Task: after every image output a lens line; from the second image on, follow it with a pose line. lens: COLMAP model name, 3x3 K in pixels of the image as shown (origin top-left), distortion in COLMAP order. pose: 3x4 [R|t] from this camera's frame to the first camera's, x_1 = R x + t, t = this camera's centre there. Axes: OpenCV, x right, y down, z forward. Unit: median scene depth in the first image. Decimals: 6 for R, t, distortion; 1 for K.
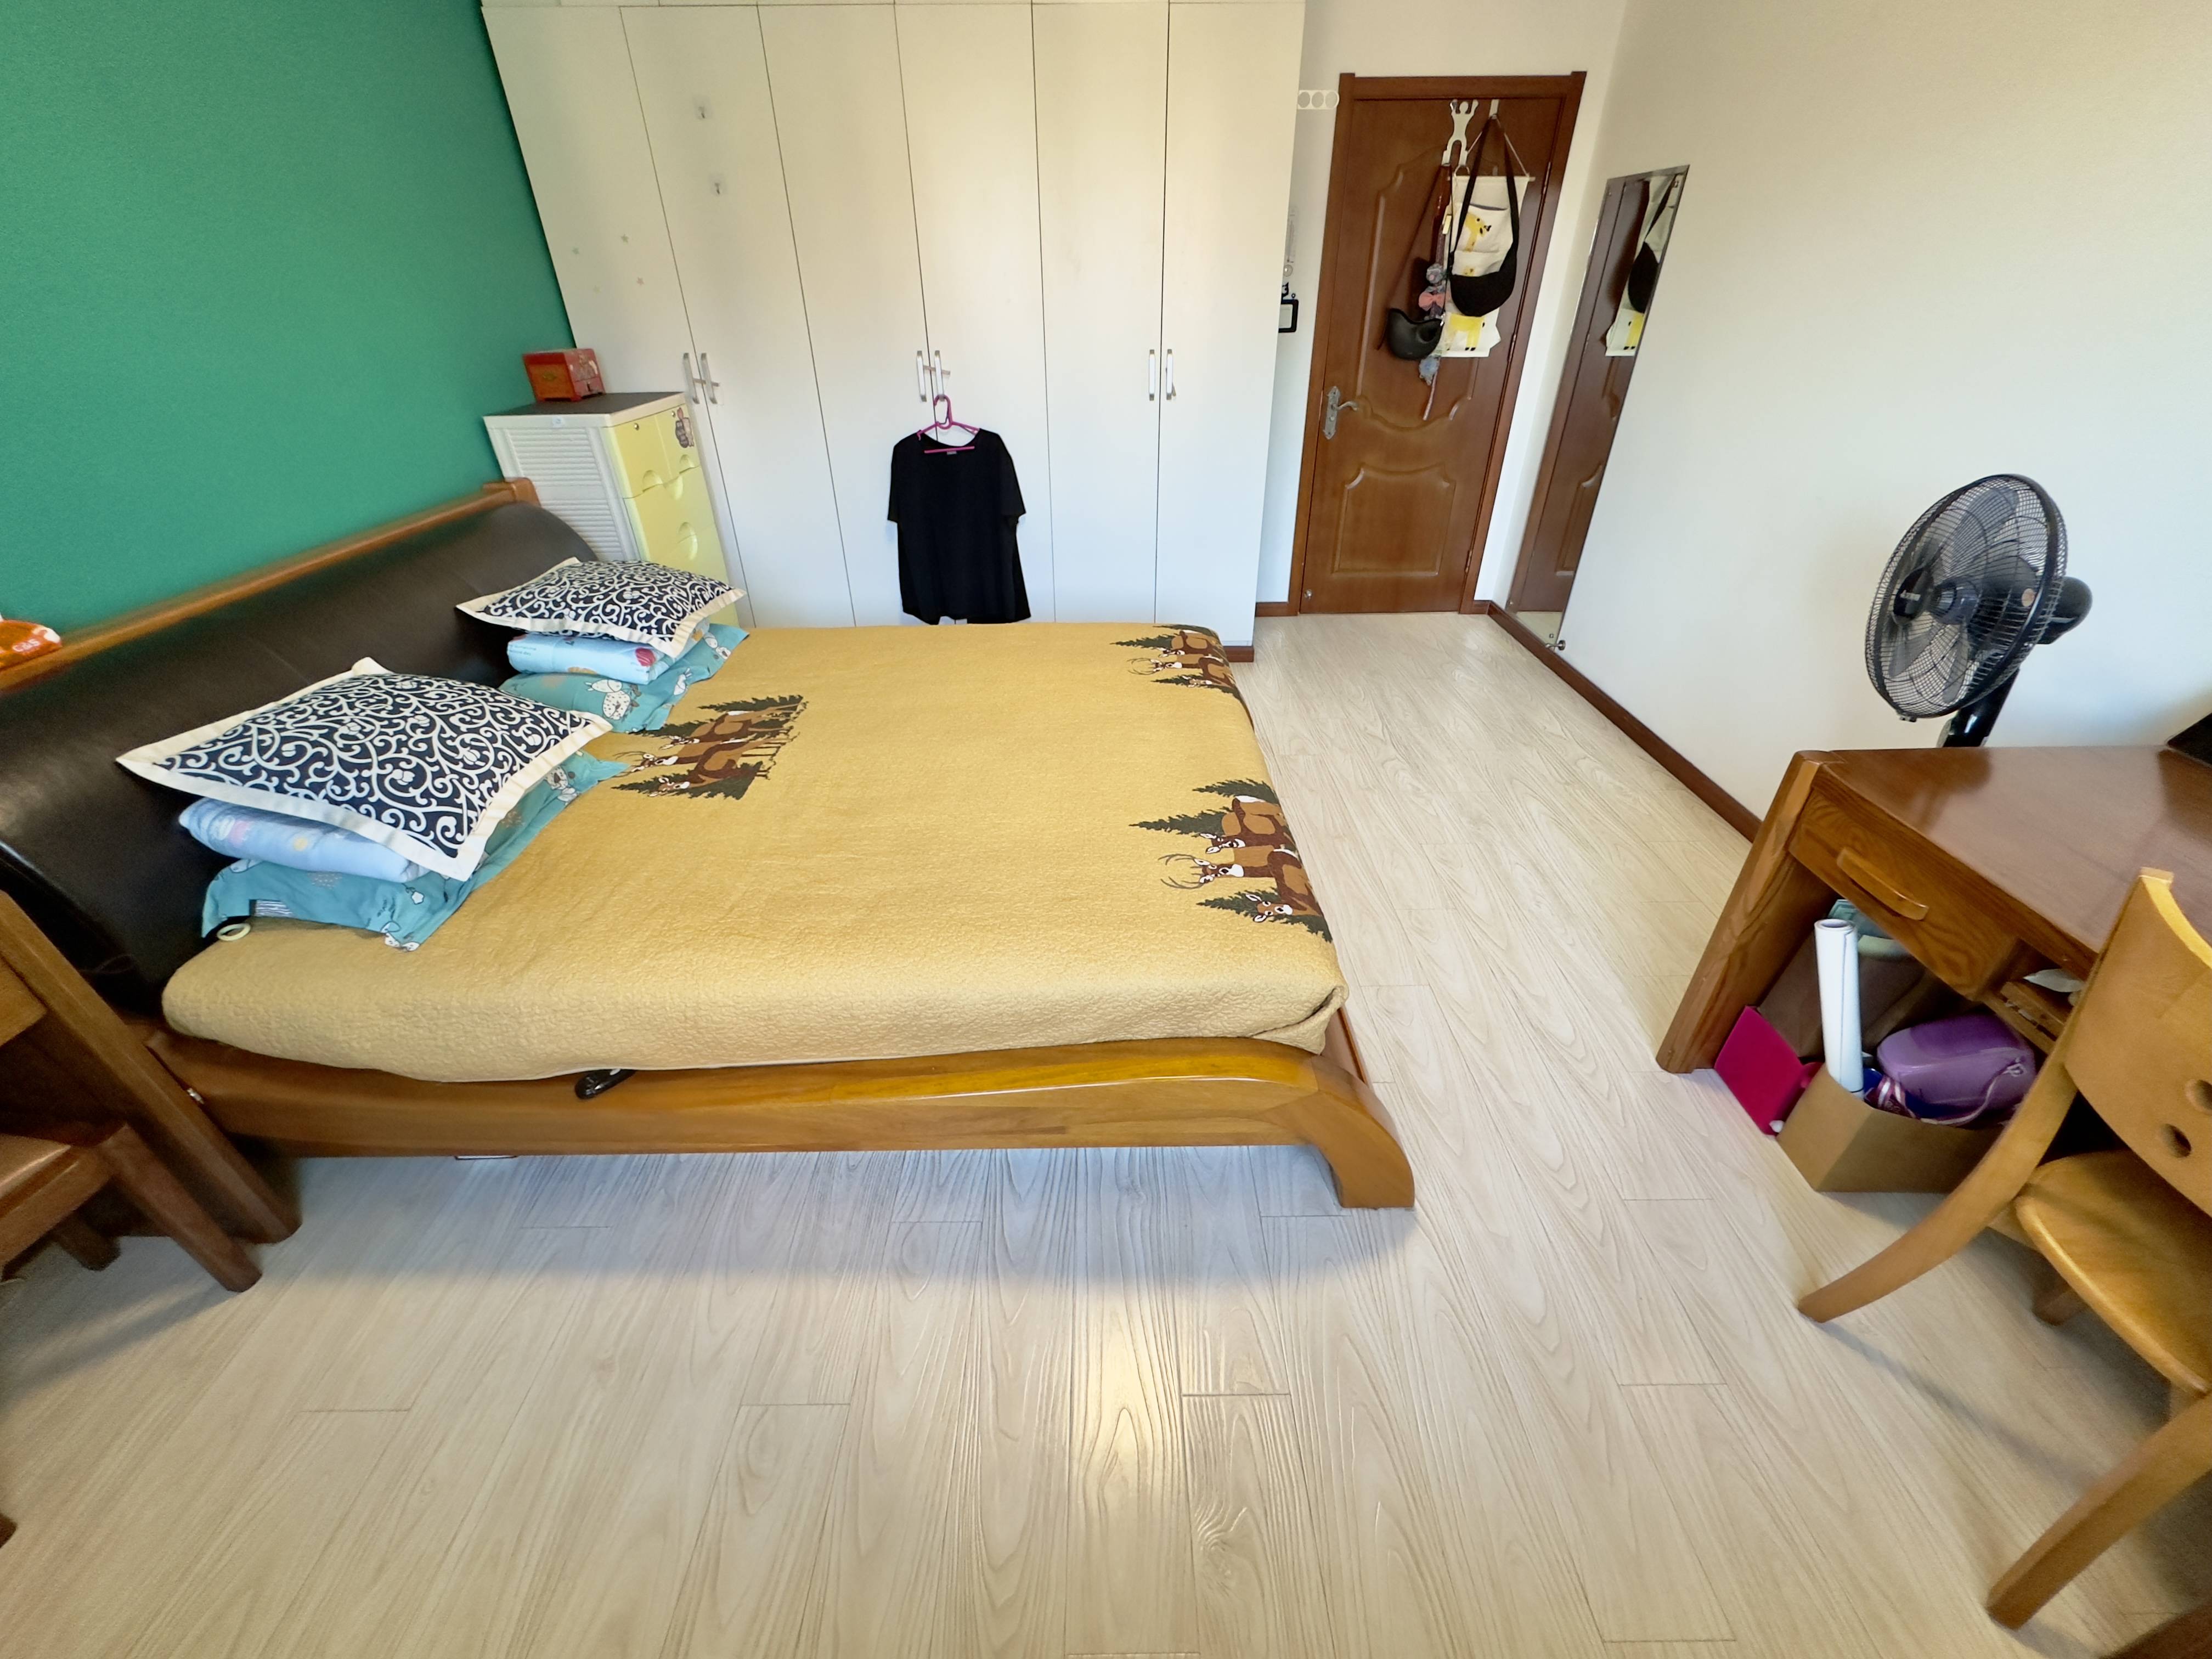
lens RADIAL K [[887.3, 0, 1107.0], [0, 887.3, 836.6], [0, 0, 1]] dist [0.003200, 0.000774]
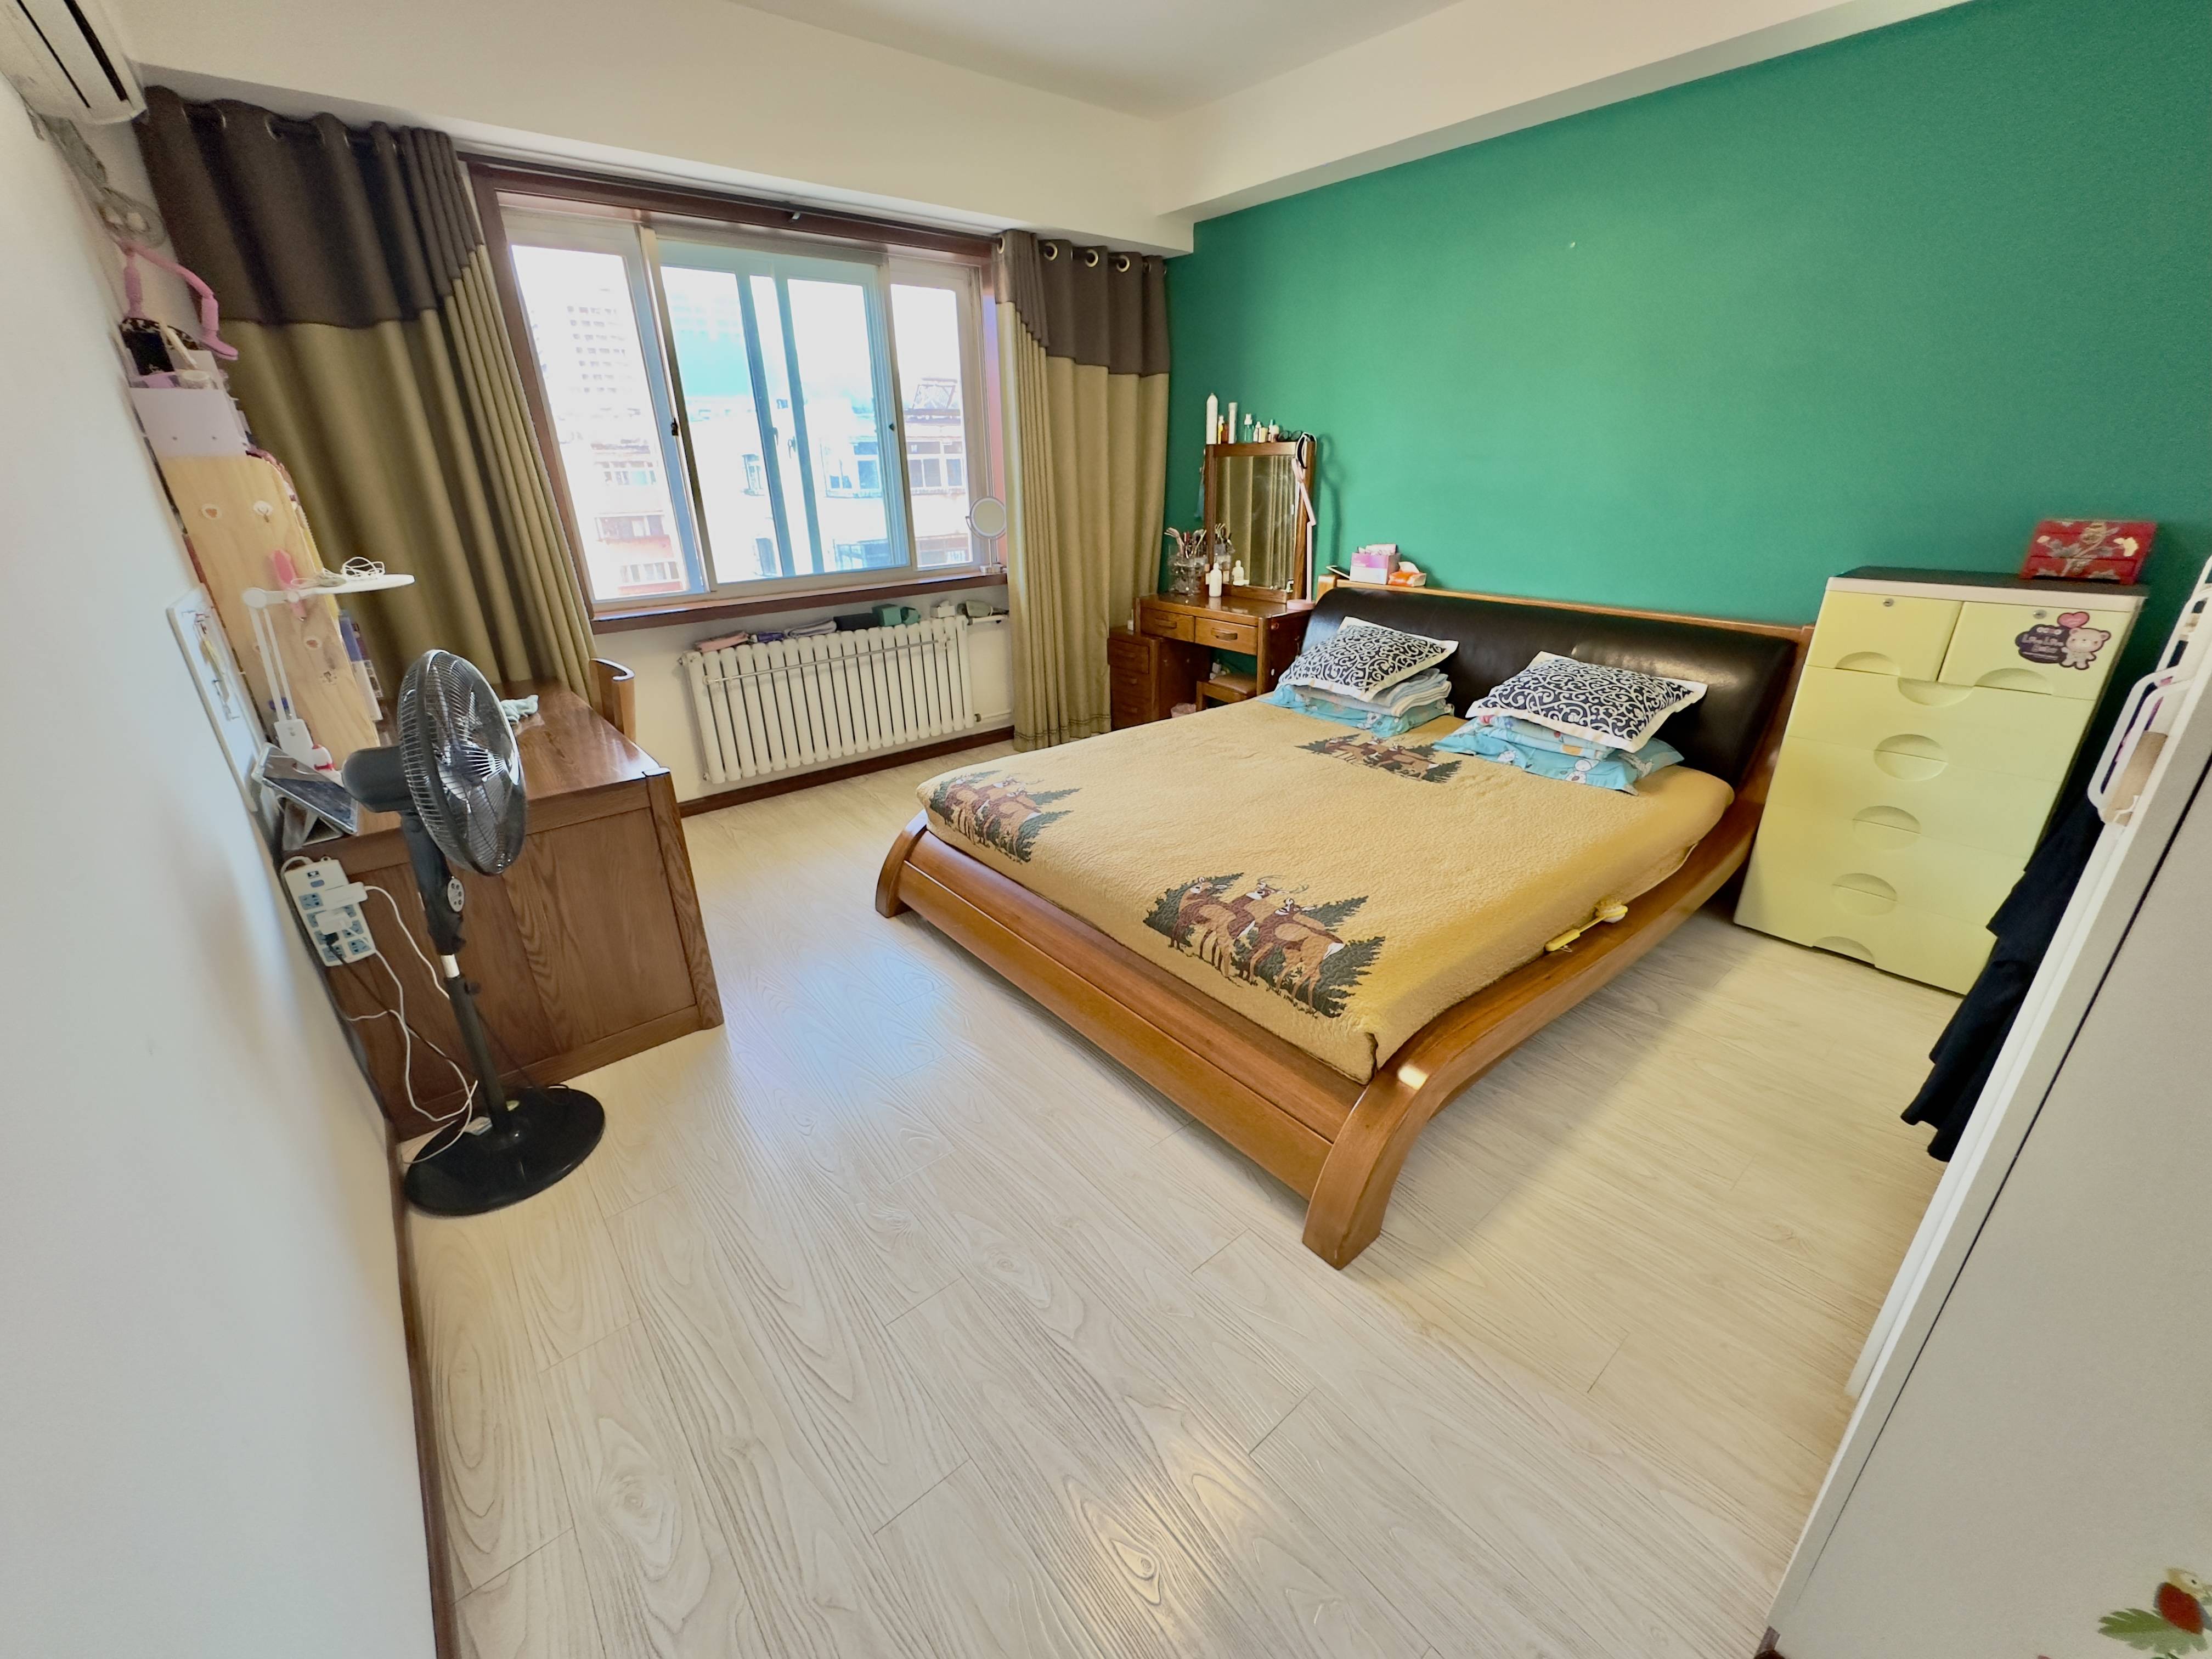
lens RADIAL K [[887.3, 0, 1105.7], [0, 887.3, 835.1], [0, 0, 1]] dist [0.003200, 0.000774]
pose [[-0.785383, 0.260911, -0.561337, 0.720061], [-0.308330, 0.621438, 0.720241, -0.882279], [0.536755, 0.738742, -0.407620, 1.391117]]
